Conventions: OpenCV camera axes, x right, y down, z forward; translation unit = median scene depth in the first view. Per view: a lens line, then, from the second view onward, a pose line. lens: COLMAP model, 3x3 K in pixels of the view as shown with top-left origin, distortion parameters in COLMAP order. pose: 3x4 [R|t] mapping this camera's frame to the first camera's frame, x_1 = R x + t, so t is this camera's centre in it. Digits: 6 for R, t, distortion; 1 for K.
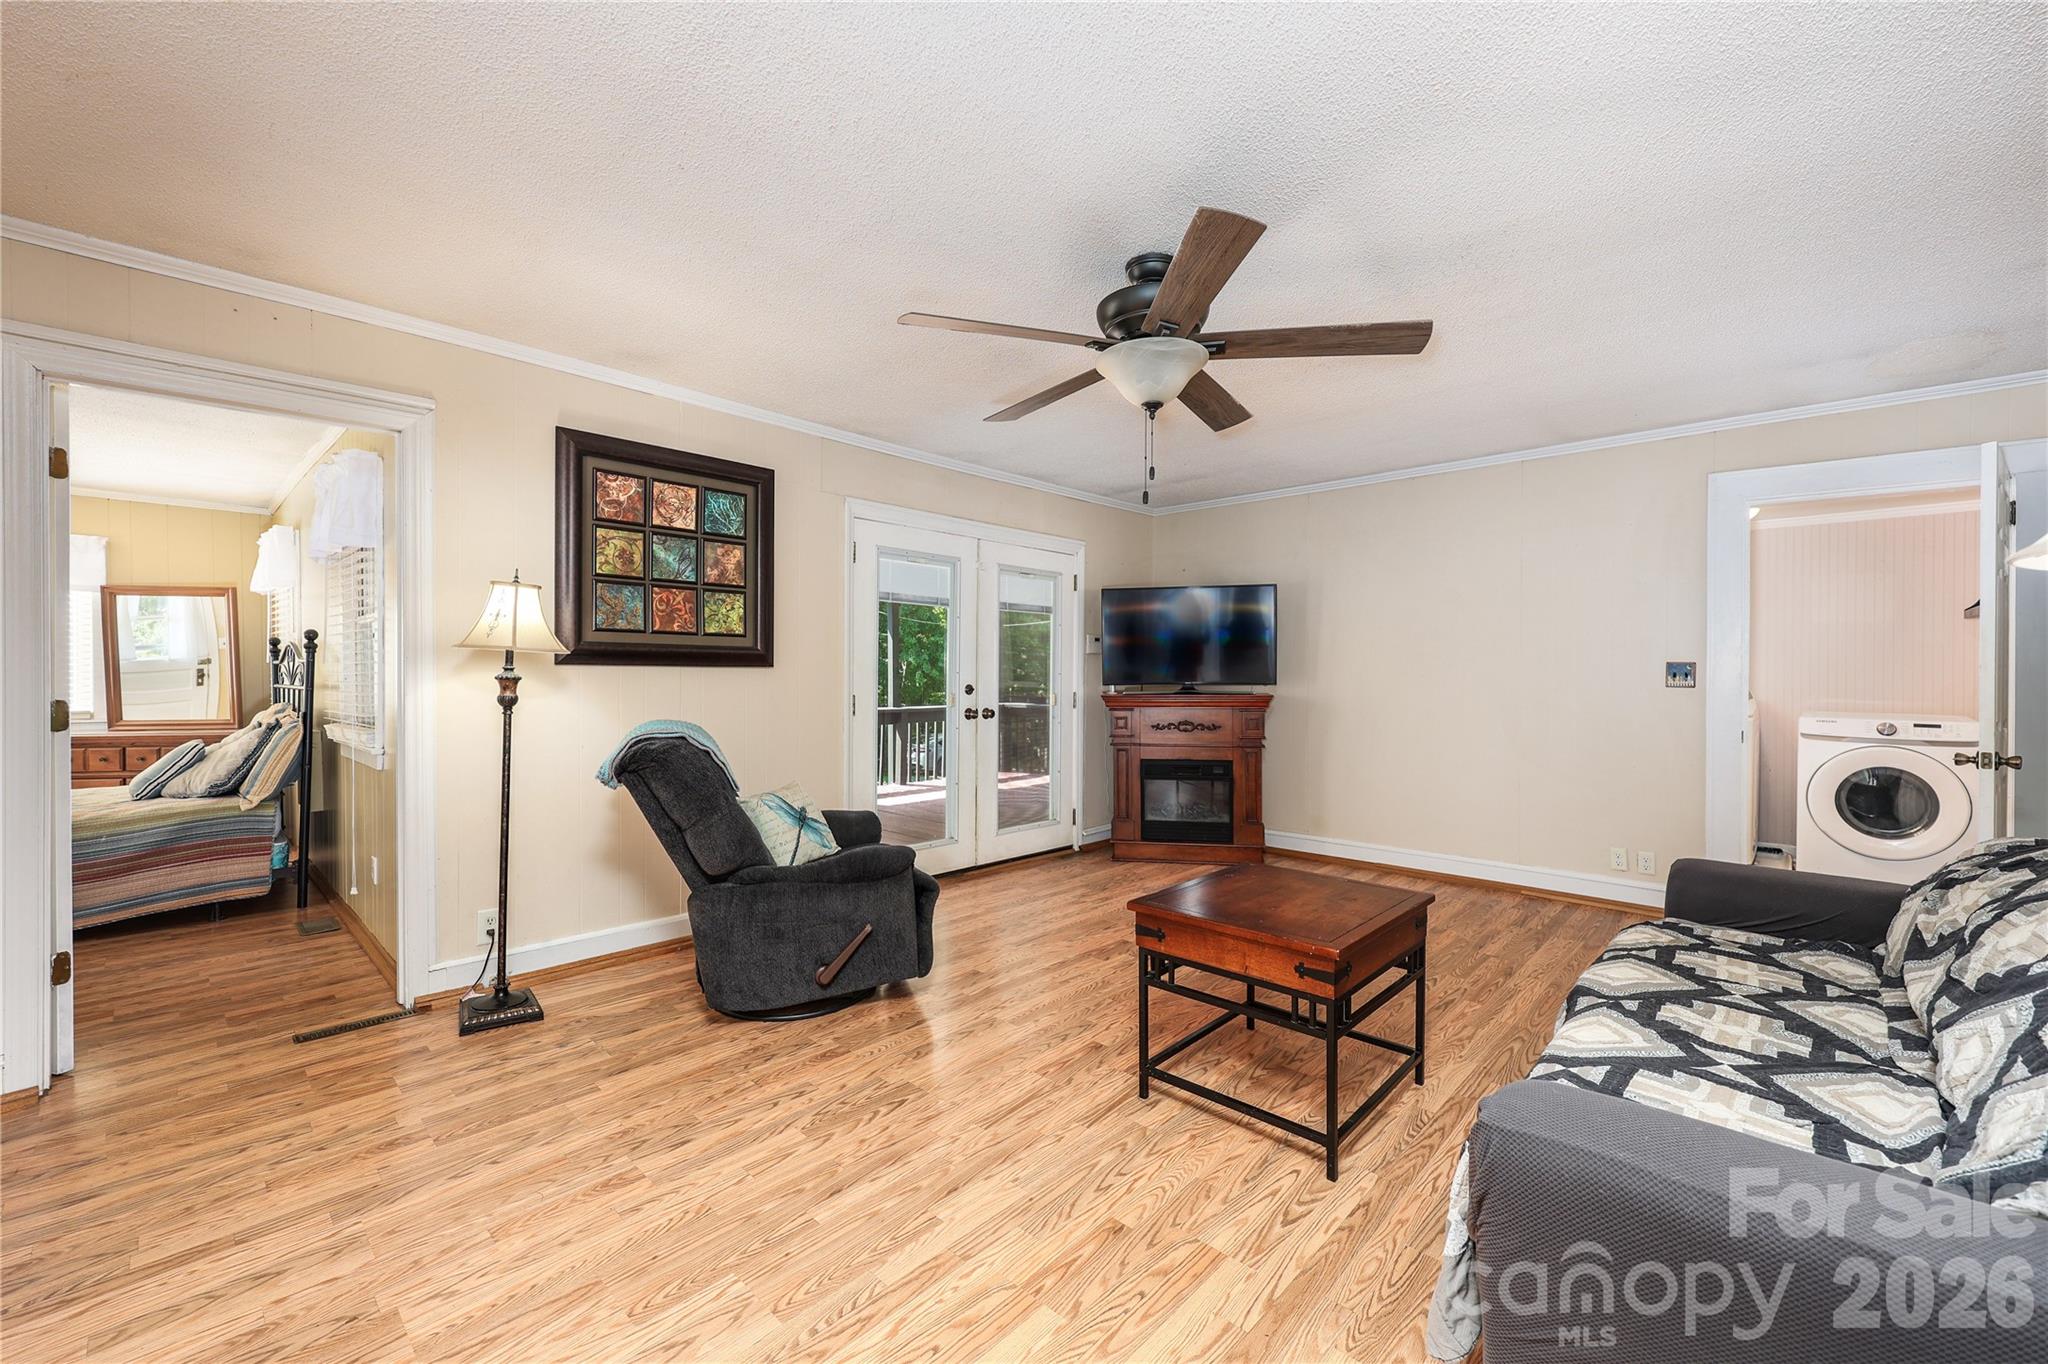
lens RADIAL K [[831.5, 0, 1054.5], [0, 831.5, 672.7], [0, 0, 1]] dist [-0.001877, 0.000538]
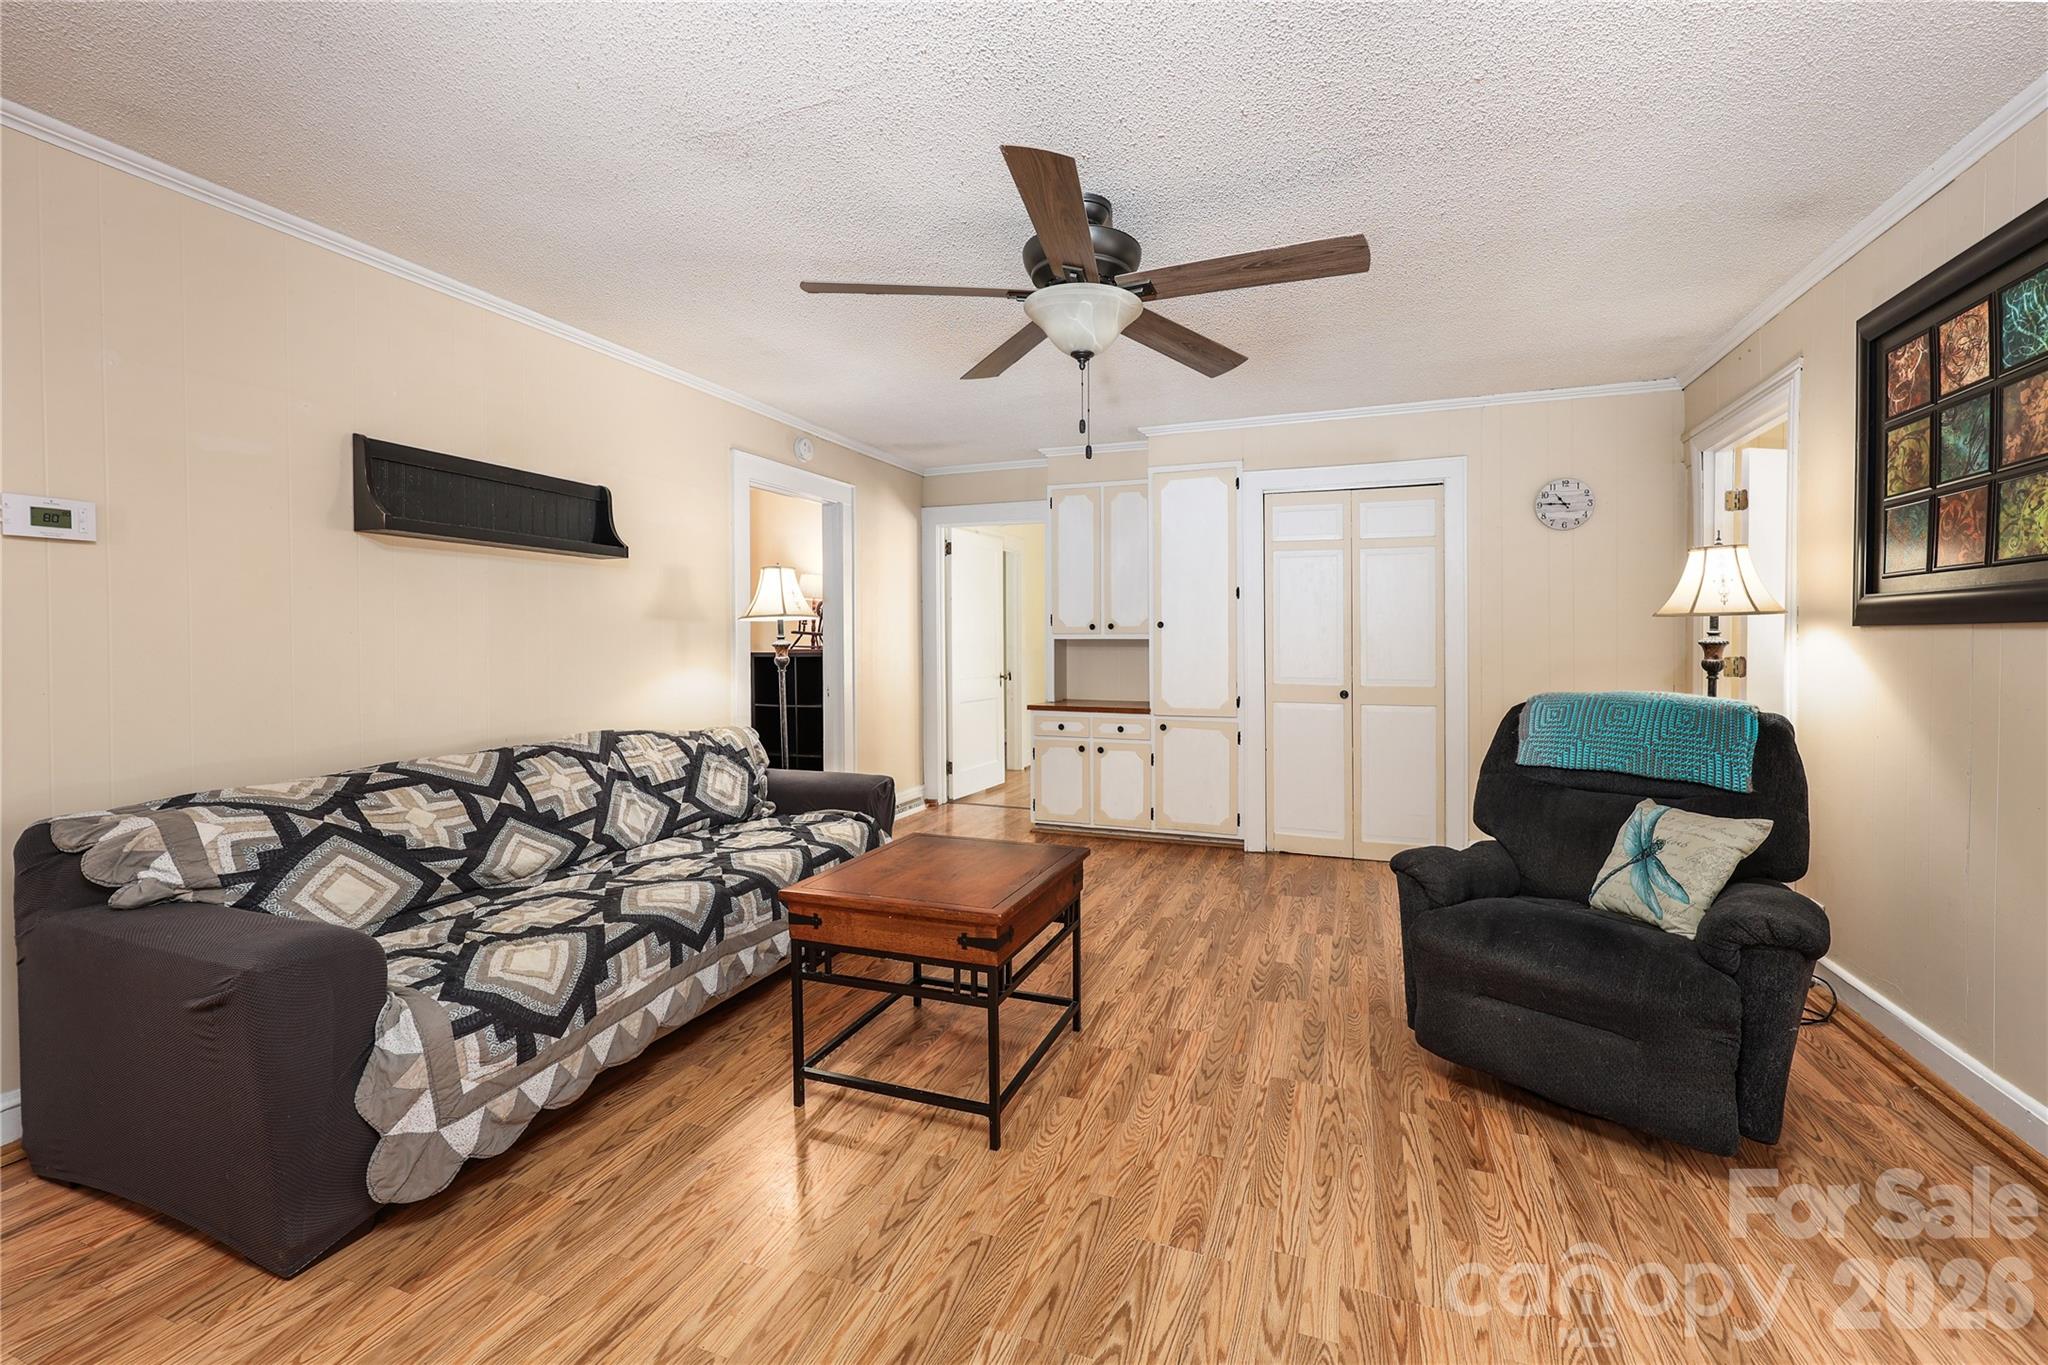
lens RADIAL K [[831.5, 0, 1052.1], [0, 831.5, 642.8], [0, 0, 1]] dist [-0.001877, 0.000538]
pose [[-0.928004, -0.001319, -0.372567, 0.535818], [-0.002804, 0.999990, 0.003444, 0.005900], [0.372559, 0.004240, -0.927999, 1.972248]]
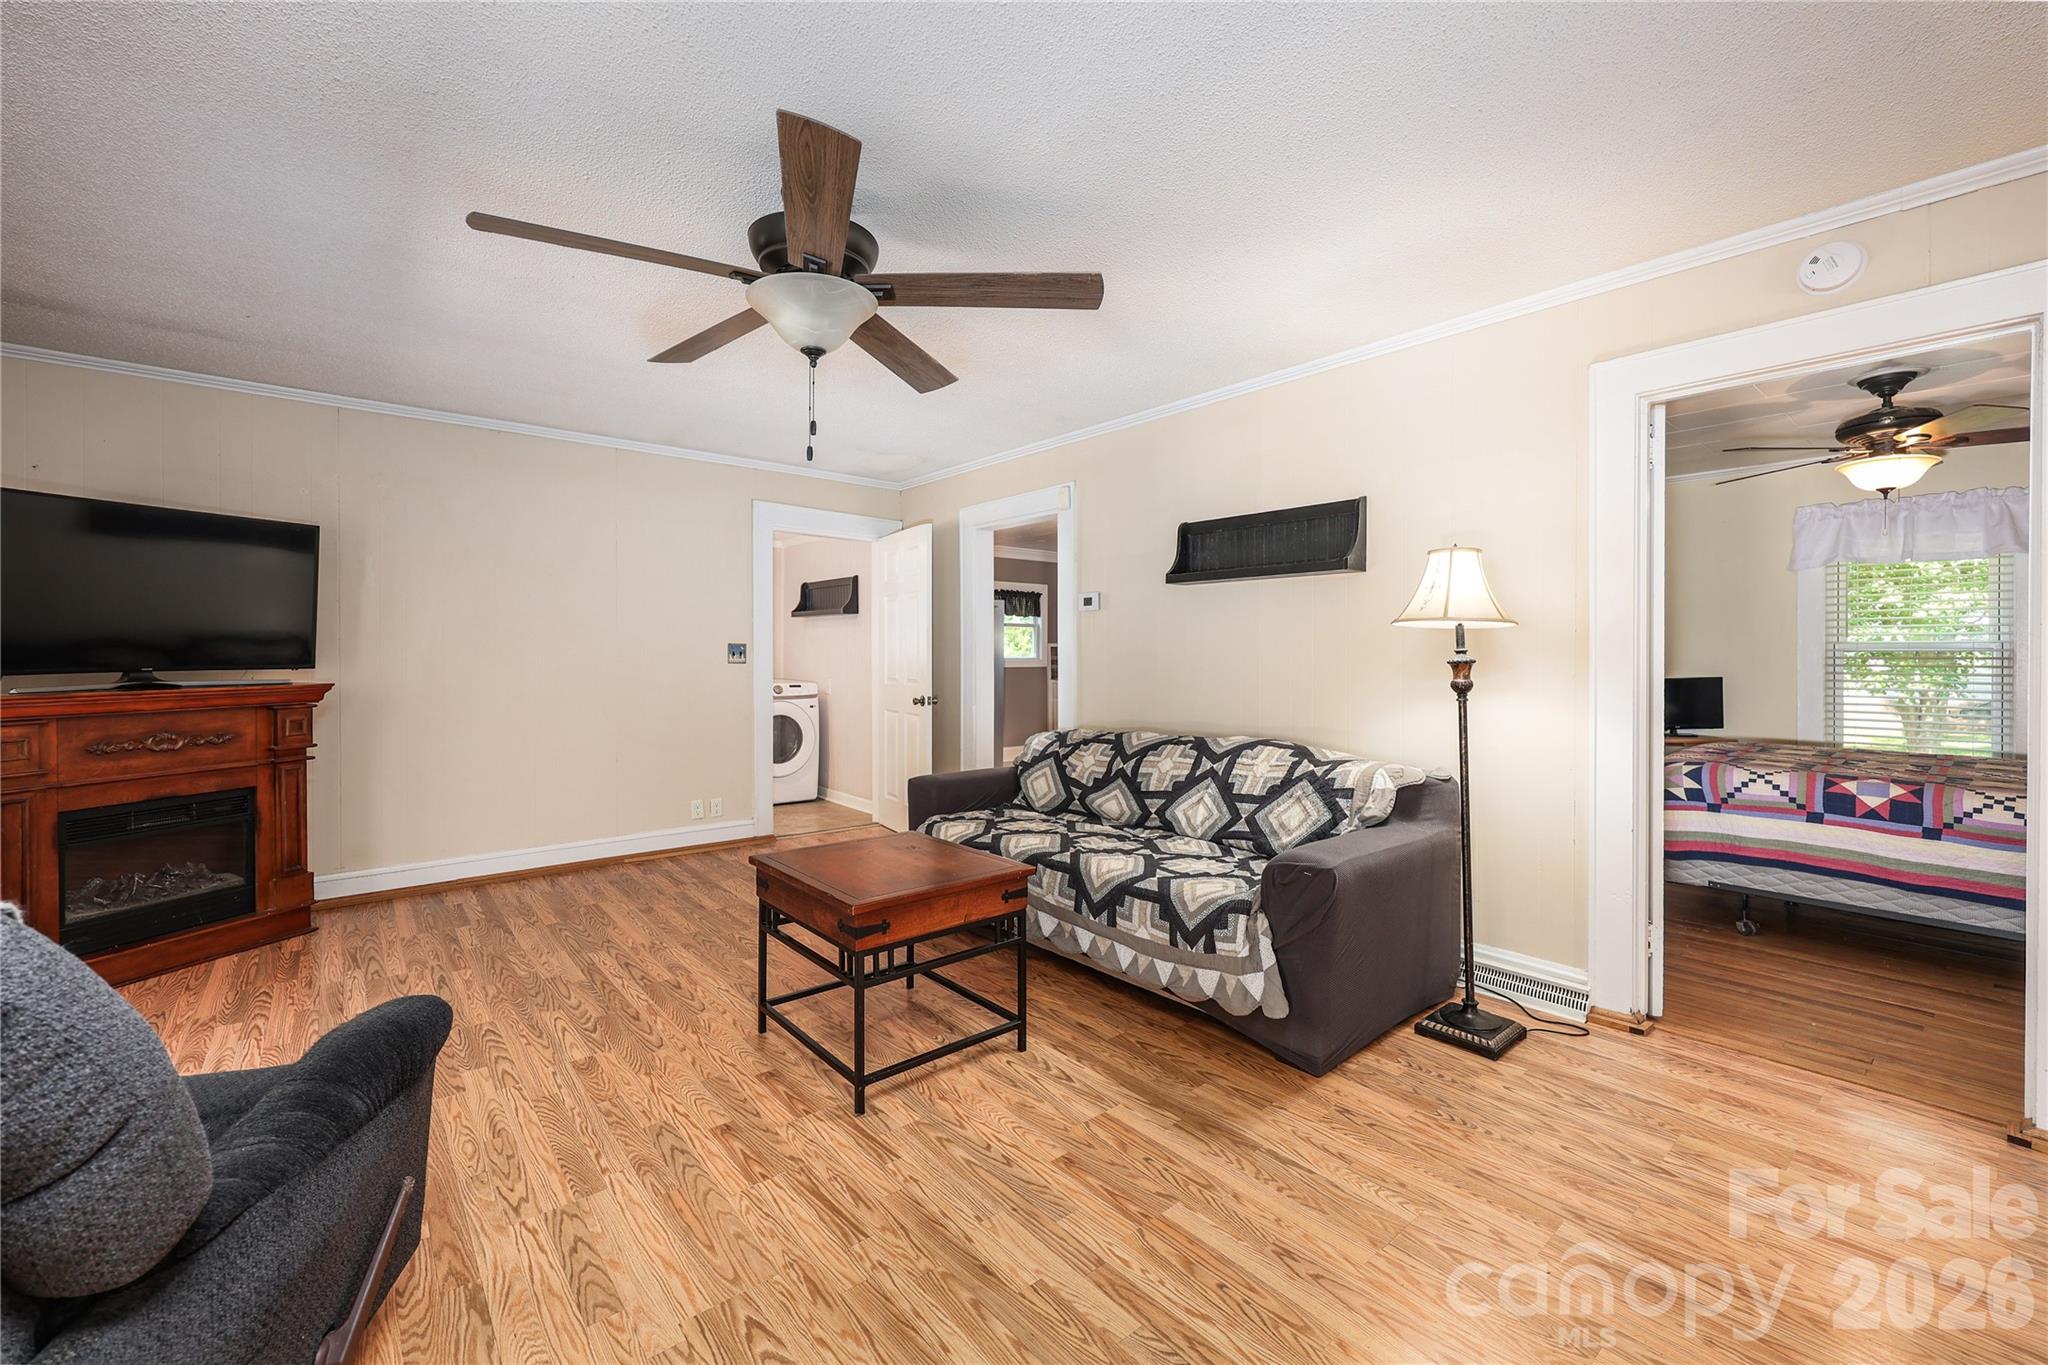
lens RADIAL K [[831.5, 0, 1021.9], [0, 831.5, 650.9], [0, 0, 1]] dist [-0.001877, 0.000538]
pose [[0.141265, -0.001005, 0.989971, -0.769611], [0.003480, 0.999994, 0.000519, -0.000315], [-0.989966, 0.003371, 0.141267, 0.687471]]
